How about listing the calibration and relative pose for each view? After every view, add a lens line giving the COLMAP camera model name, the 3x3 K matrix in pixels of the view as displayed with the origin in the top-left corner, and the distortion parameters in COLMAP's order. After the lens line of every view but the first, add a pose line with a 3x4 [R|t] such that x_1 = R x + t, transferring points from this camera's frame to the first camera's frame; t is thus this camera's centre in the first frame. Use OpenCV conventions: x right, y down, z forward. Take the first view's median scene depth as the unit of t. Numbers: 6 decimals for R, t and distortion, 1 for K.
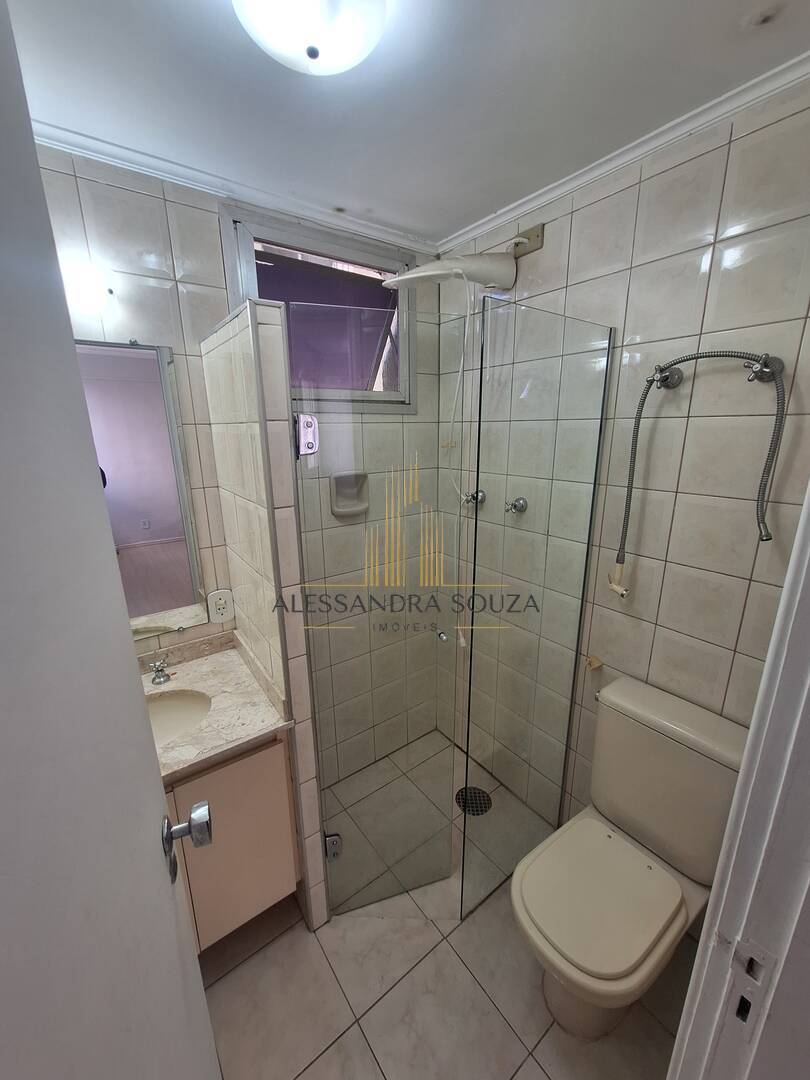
lens RADIAL K [[426.0, 0, 401.1], [0, 426.0, 544.4], [0, 0, 1]] dist [-0.000844, 0.000047]
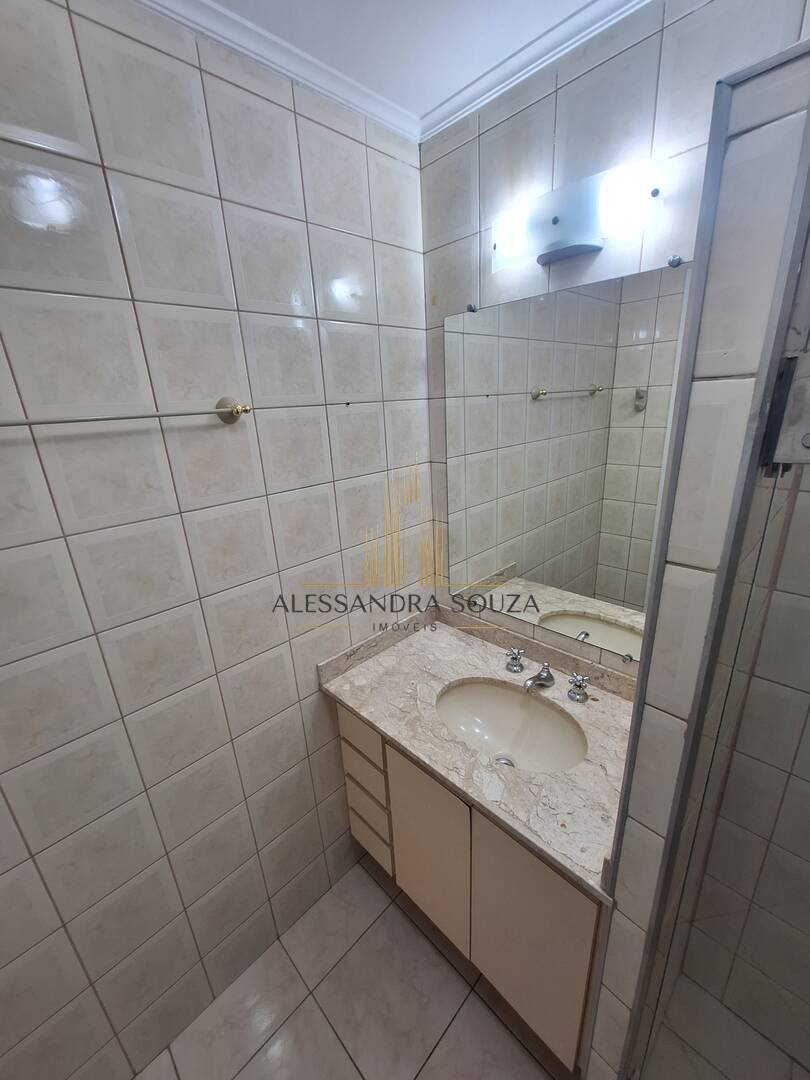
lens RADIAL K [[426.0, 0, 401.1], [0, 426.0, 544.4], [0, 0, 1]] dist [-0.000844, 0.000047]
pose [[0.133432, 0.321639, -0.937414, 0.100176], [-0.214581, 0.932811, 0.289516, -0.152110], [0.967549, 0.162520, 0.193485, 0.508401]]
